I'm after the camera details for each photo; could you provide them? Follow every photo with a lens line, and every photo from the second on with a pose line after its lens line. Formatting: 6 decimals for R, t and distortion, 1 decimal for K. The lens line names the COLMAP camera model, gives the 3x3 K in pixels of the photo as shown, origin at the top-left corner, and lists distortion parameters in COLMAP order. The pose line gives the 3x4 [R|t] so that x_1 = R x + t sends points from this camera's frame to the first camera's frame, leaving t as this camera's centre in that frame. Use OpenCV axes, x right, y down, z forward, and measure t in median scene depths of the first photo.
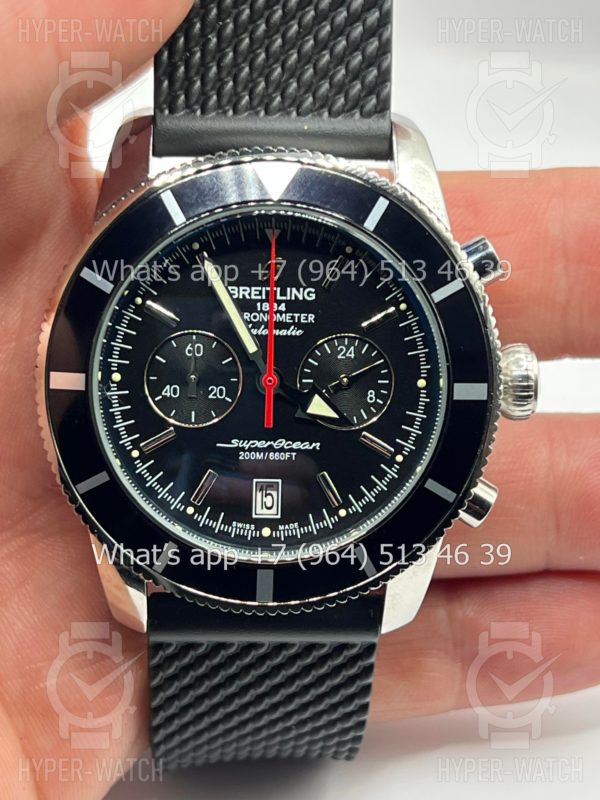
lens RADIAL K [[1808.0, 0, 318.4], [0, 1808.0, 389.6], [0, 0, 1]] dist [0.202552, 0.000000]
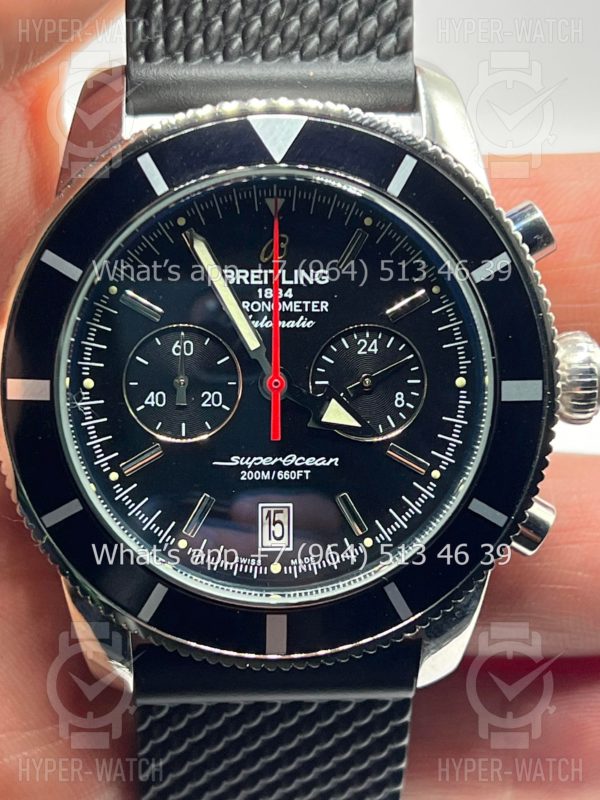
lens RADIAL K [[1808.0, 0, 299.9], [0, 1808.0, 397.7], [0, 0, 1]] dist [0.202552, 0.000000]
pose [[0.999666, -0.024656, -0.007782, -0.009673], [0.024624, 0.999688, -0.004232, 0.005263], [0.007884, 0.004039, 0.999961, 0.179663]]
